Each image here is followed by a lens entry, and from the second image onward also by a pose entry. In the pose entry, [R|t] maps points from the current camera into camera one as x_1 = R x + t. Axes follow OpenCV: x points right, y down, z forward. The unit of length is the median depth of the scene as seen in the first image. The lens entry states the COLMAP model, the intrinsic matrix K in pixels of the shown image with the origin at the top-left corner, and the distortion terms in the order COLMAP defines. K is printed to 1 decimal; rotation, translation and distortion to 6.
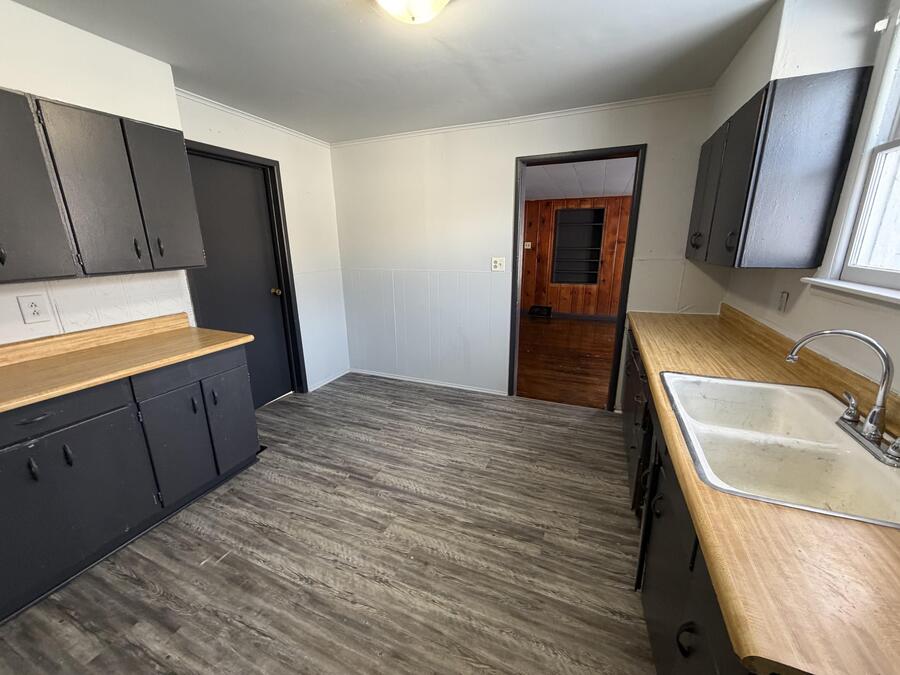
lens RADIAL K [[354.7, 0, 449.8], [0, 354.7, 337.9], [0, 0, 1]] dist [-0.000327, 0.000135]
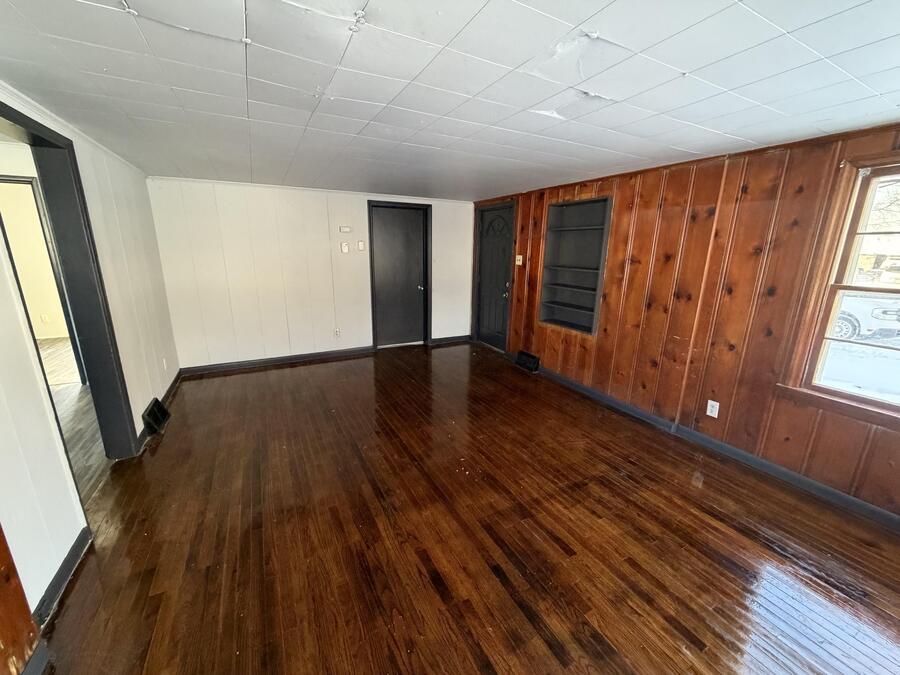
lens RADIAL K [[354.7, 0, 449.3], [0, 354.7, 337.2], [0, 0, 1]] dist [-0.000327, 0.000135]
pose [[0.776176, 0.172972, -0.606327, 0.559262], [-0.171880, 0.983260, 0.060475, -0.138870], [0.606637, 0.057277, 0.792913, 0.409804]]
